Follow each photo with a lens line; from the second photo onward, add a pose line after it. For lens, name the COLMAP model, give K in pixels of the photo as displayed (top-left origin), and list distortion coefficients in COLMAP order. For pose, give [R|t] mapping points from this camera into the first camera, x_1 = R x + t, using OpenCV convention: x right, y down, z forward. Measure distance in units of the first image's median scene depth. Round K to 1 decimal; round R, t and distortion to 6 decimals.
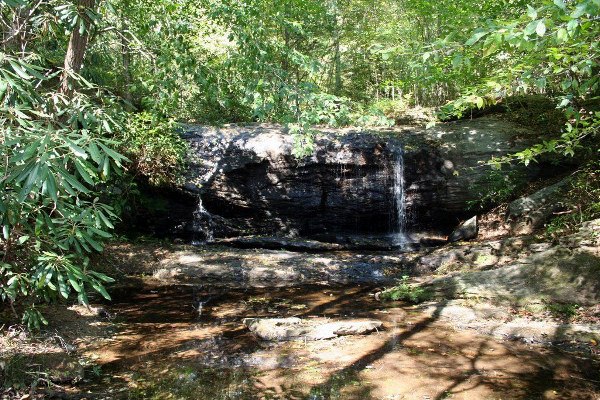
lens RADIAL K [[578.8, 0, 300.0], [0, 578.8, 200.0], [0, 0, 1]] dist [-0.132971, 0.222751]
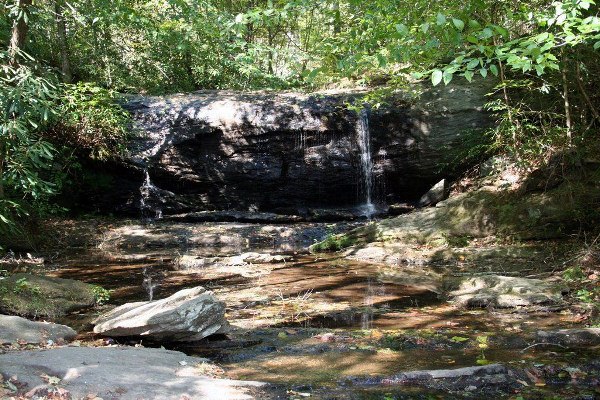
lens RADIAL K [[842.4, 0, 300.0], [0, 842.4, 200.0], [0, 0, 1]] dist [-0.012372, 0.028201]
pose [[0.998768, -0.038916, -0.030795, 0.108929], [0.038648, 0.999210, -0.009260, 0.060913], [0.031131, 0.008059, 0.999483, -0.335944]]
